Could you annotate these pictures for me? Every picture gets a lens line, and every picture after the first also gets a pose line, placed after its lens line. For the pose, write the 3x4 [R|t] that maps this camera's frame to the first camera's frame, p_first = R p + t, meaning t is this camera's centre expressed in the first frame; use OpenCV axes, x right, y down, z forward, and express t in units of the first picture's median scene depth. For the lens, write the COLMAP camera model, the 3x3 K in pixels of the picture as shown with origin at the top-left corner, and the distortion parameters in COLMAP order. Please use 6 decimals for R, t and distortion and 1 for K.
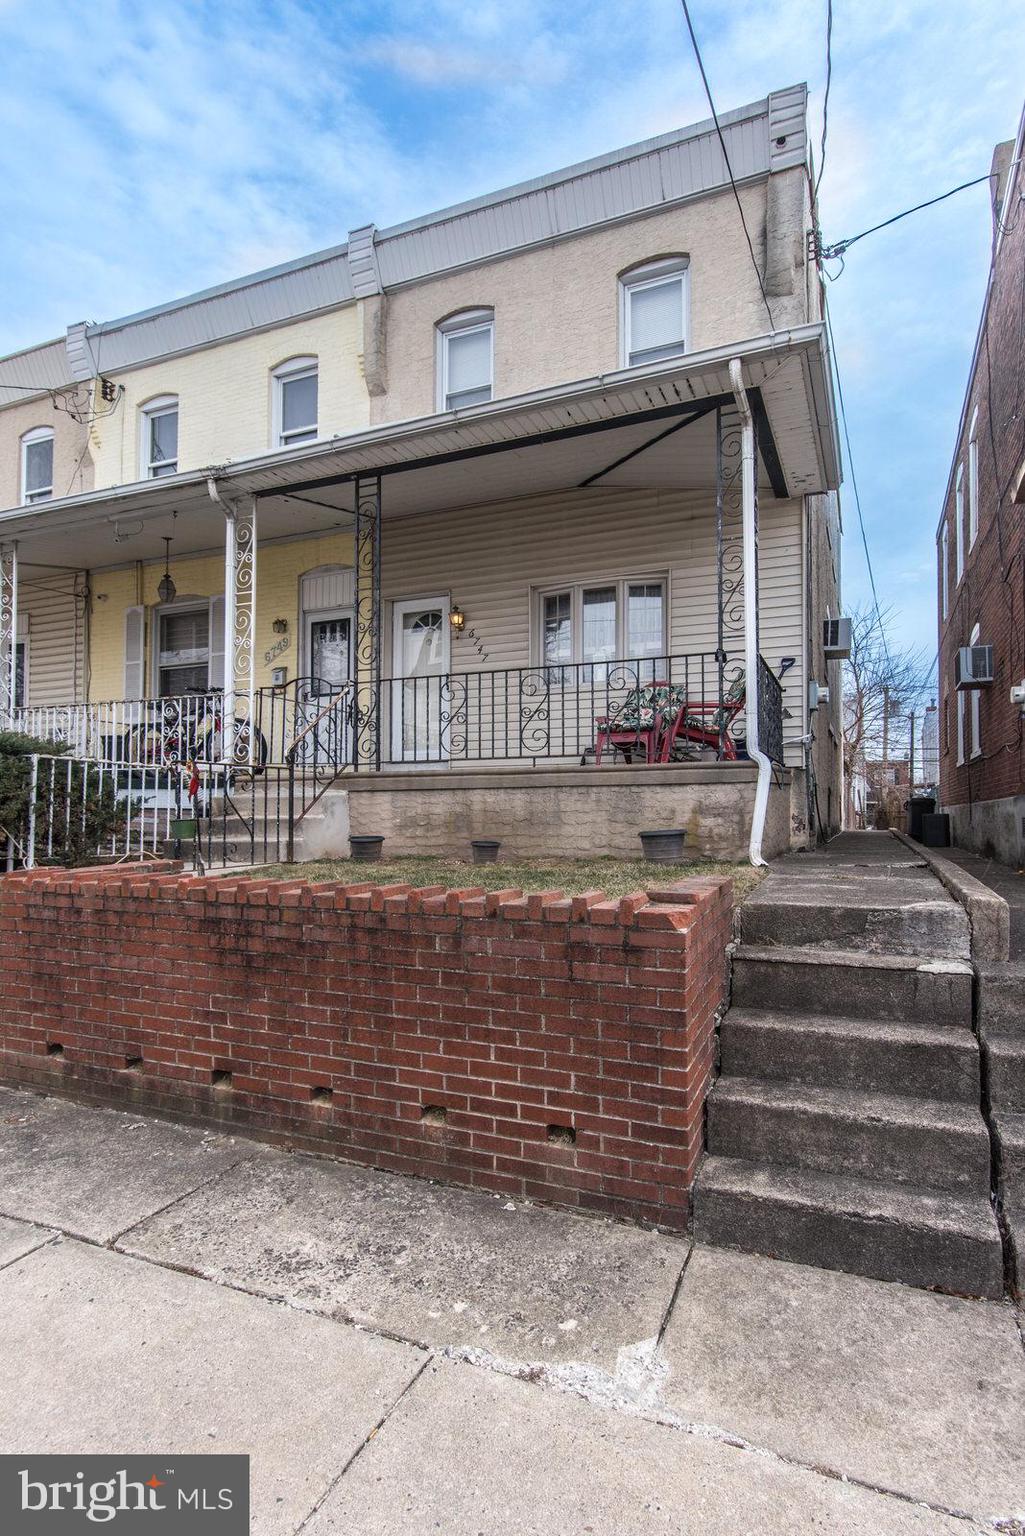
lens RADIAL K [[755.9, 0, 439.8], [0, 755.9, 812.2], [0, 0, 1]] dist [0.002173, 0.000070]
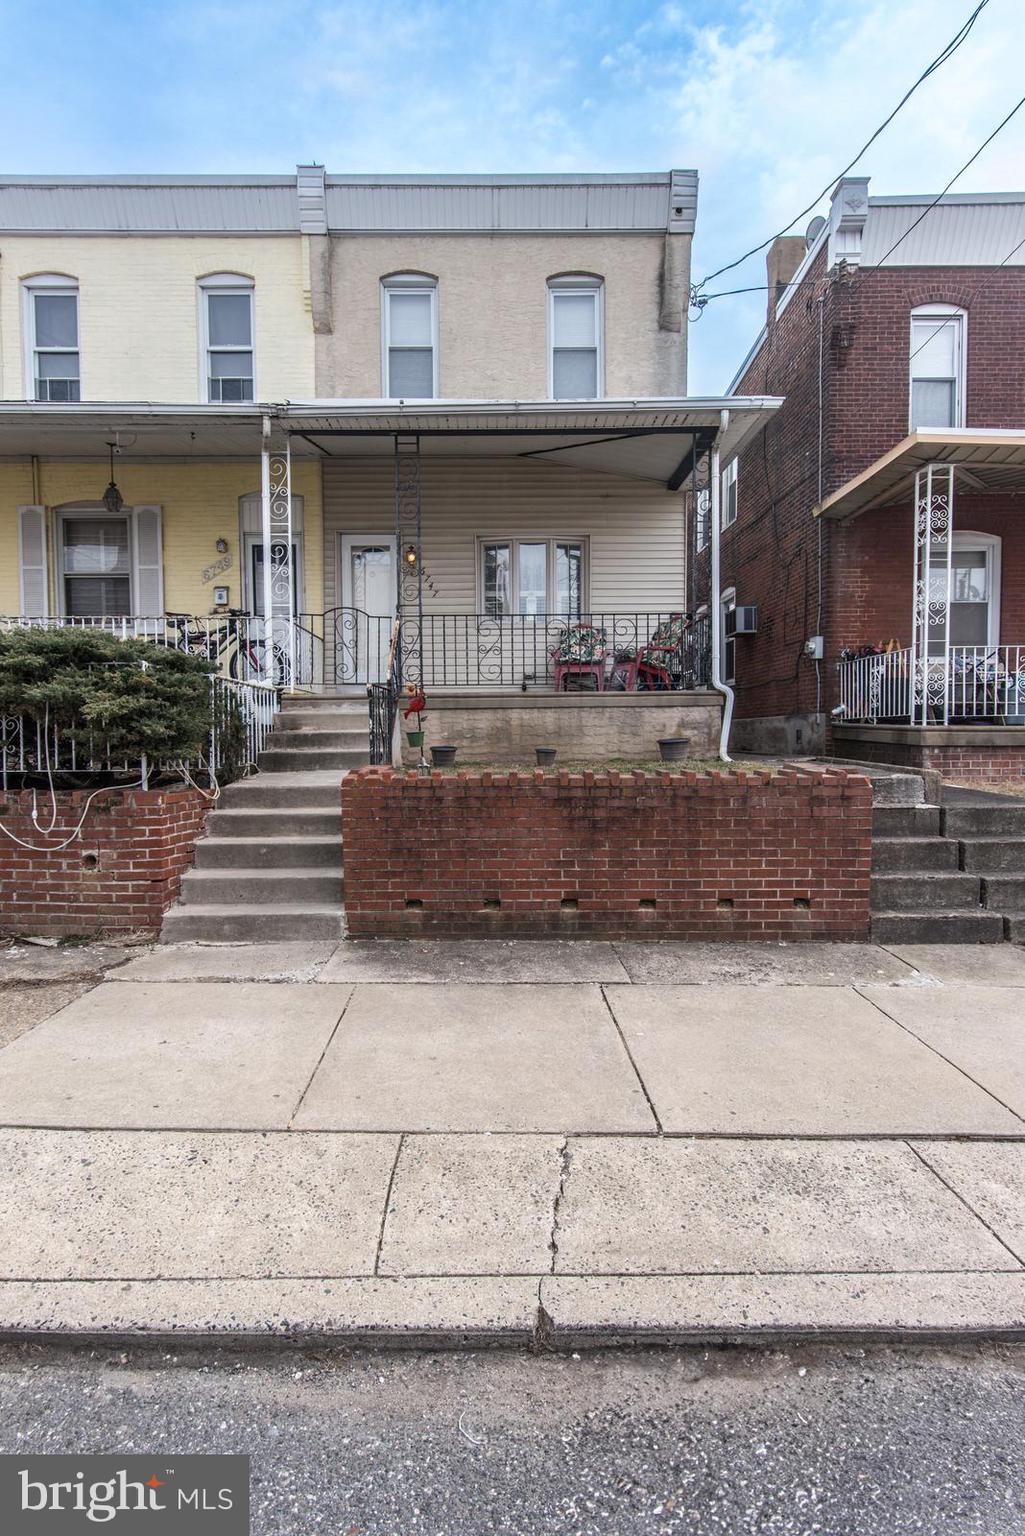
lens RADIAL K [[784.7, 0, 416.4], [0, 784.7, 782.6], [0, 0, 1]] dist [0.002672, 0.000481]
pose [[0.921553, -0.028892, 0.387176, -0.747201], [0.003062, 0.997737, 0.067166, 0.005664], [-0.388241, -0.060712, 0.919556, -0.185539]]
